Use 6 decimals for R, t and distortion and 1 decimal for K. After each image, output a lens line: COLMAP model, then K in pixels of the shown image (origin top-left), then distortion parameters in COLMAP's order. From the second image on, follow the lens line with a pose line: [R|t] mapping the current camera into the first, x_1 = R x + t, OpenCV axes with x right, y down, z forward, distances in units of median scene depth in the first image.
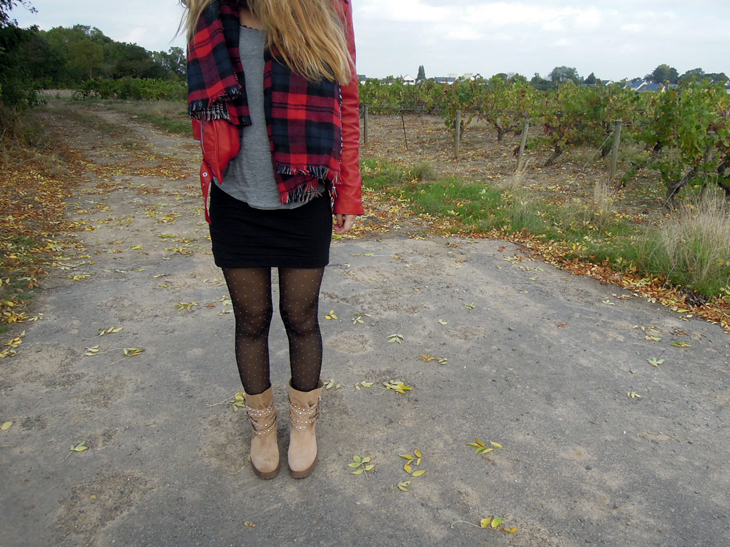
lens RADIAL K [[571.3, 0, 399.2], [0, 571.3, 246.5], [0, 0, 1]] dist [-0.030294, 0.009467]
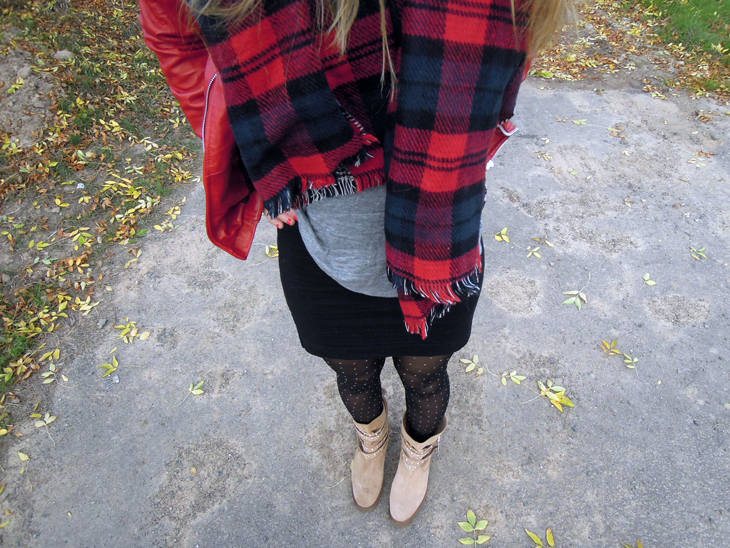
lens RADIAL K [[543.7, 0, 365.0], [0, 543.7, 274.0], [0, 0, 1]] dist [-0.023342, -0.002683]
pose [[0.907245, 0.243915, -0.342655, -0.026176], [-0.063120, 0.884405, 0.462432, -0.225063], [0.415840, -0.397911, 0.817768, 0.360882]]
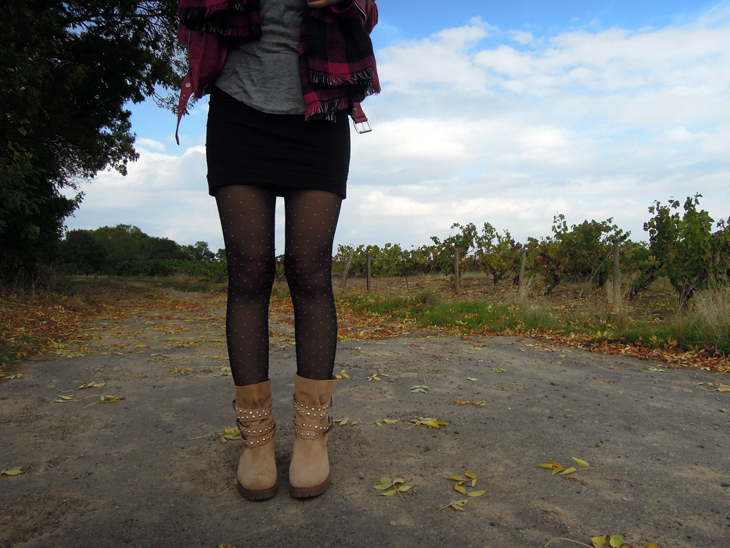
lens RADIAL K [[526.4, 0, 371.7], [0, 526.4, 273.2], [0, 0, 1]] dist [-0.028738, 0.001853]
pose [[0.998743, -0.023008, -0.044521, -0.045918], [0.010495, 0.964709, -0.263108, 0.239180], [0.049003, 0.262310, 0.963739, 0.244778]]
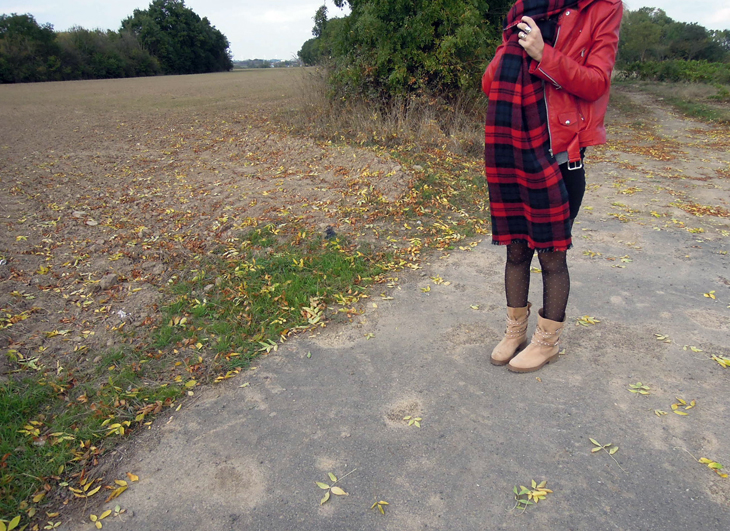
lens RADIAL K [[547.4, 0, 365.0], [0, 547.4, 265.5], [0, 0, 1]] dist [-0.039506, 0.009855]
pose [[0.598696, 0.262635, -0.756694, 0.318430], [-0.204581, 0.963520, 0.172556, 0.034124], [0.774409, 0.051497, 0.630586, -0.179864]]
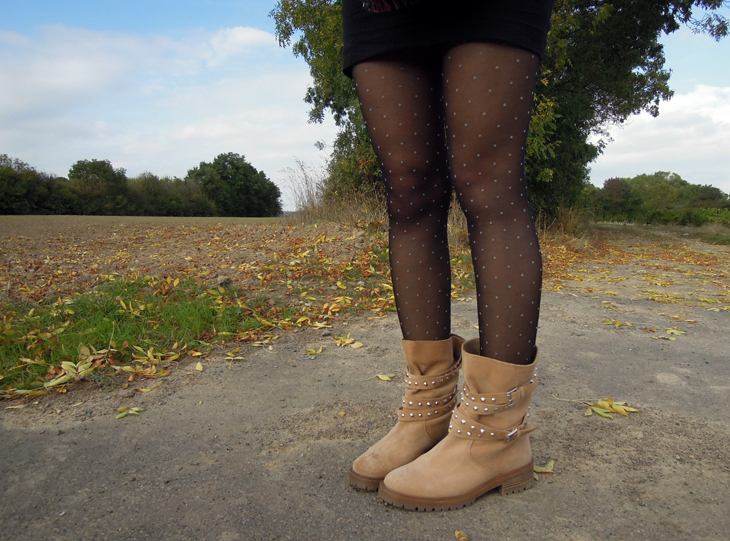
lens RADIAL K [[528.4, 0, 365.0], [0, 528.4, 270.5], [0, 0, 1]] dist [-0.043696, 0.000176]
pose [[0.542806, 0.089985, -0.835024, 0.033214], [-0.242440, 0.968706, -0.053206, 0.211411], [0.804105, 0.231323, 0.547635, 0.435694]]
